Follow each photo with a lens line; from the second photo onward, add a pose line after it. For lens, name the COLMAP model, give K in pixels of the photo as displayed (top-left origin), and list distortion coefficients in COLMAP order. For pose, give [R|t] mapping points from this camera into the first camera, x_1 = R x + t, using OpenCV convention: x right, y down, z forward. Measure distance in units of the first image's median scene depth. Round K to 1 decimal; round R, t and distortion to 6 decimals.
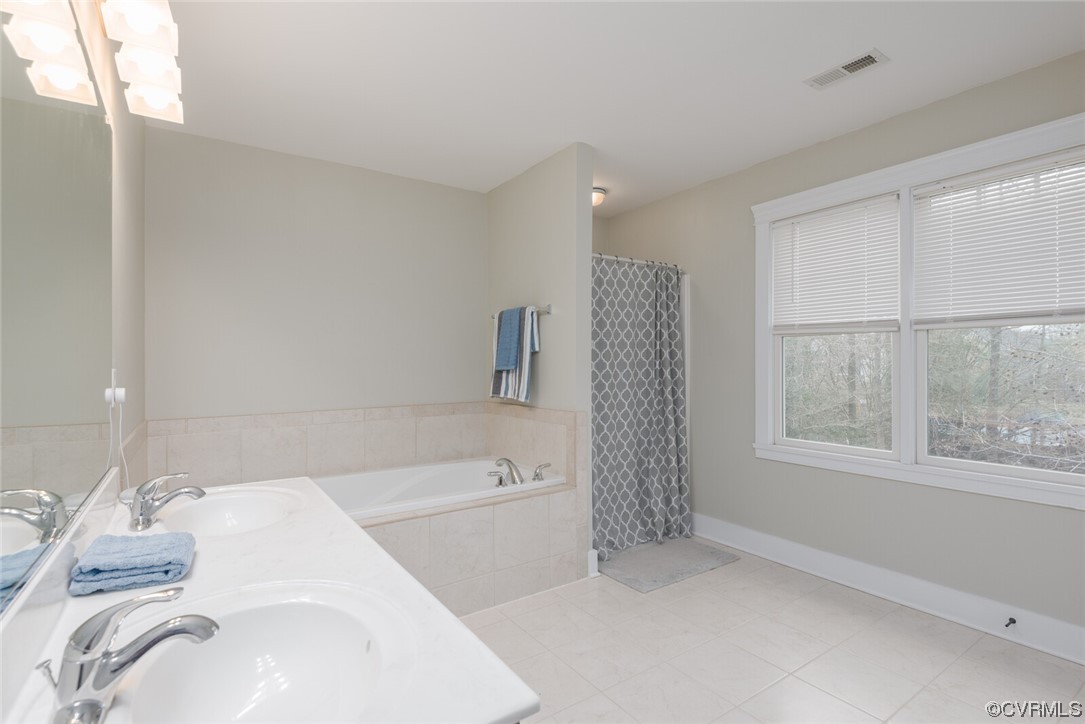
lens RADIAL K [[527.0, 0, 542.5], [0, 527.0, 362.0], [0, 0, 1]] dist [0.076404, -0.000286]
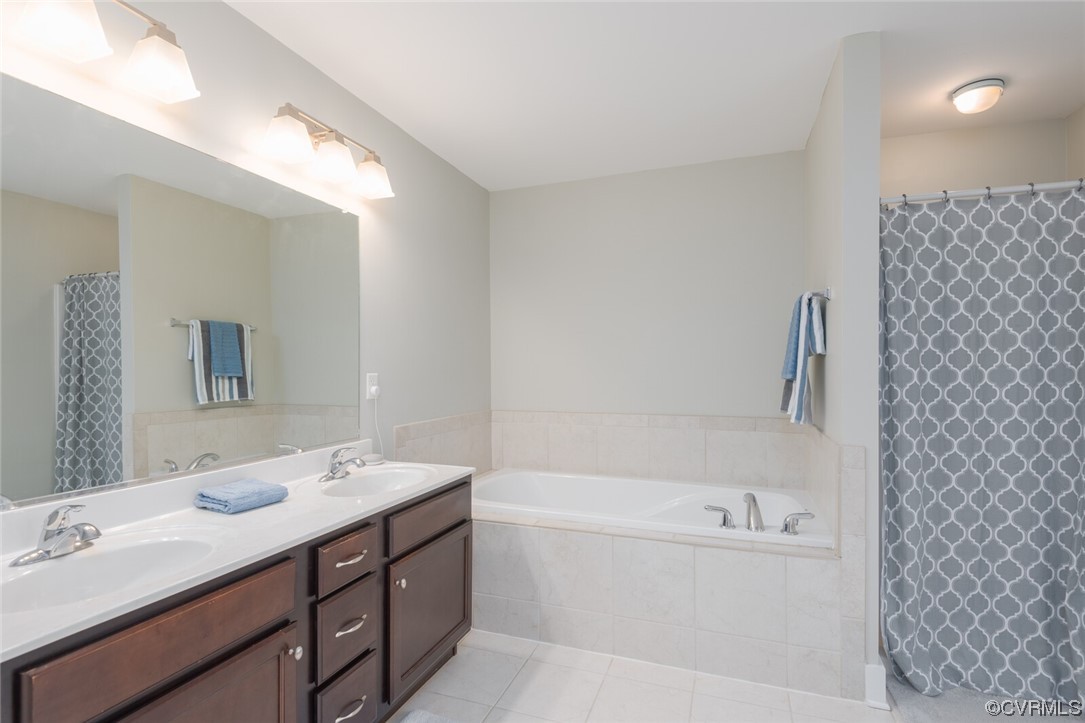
lens RADIAL K [[520.3, 0, 542.5], [0, 520.3, 361.5], [0, 0, 1]] dist [0.032196, -0.018767]
pose [[0.579424, -0.004292, -0.815015, 0.343530], [0.003194, 0.999990, -0.002995, -0.009261], [0.815020, -0.000868, 0.579432, 0.278580]]
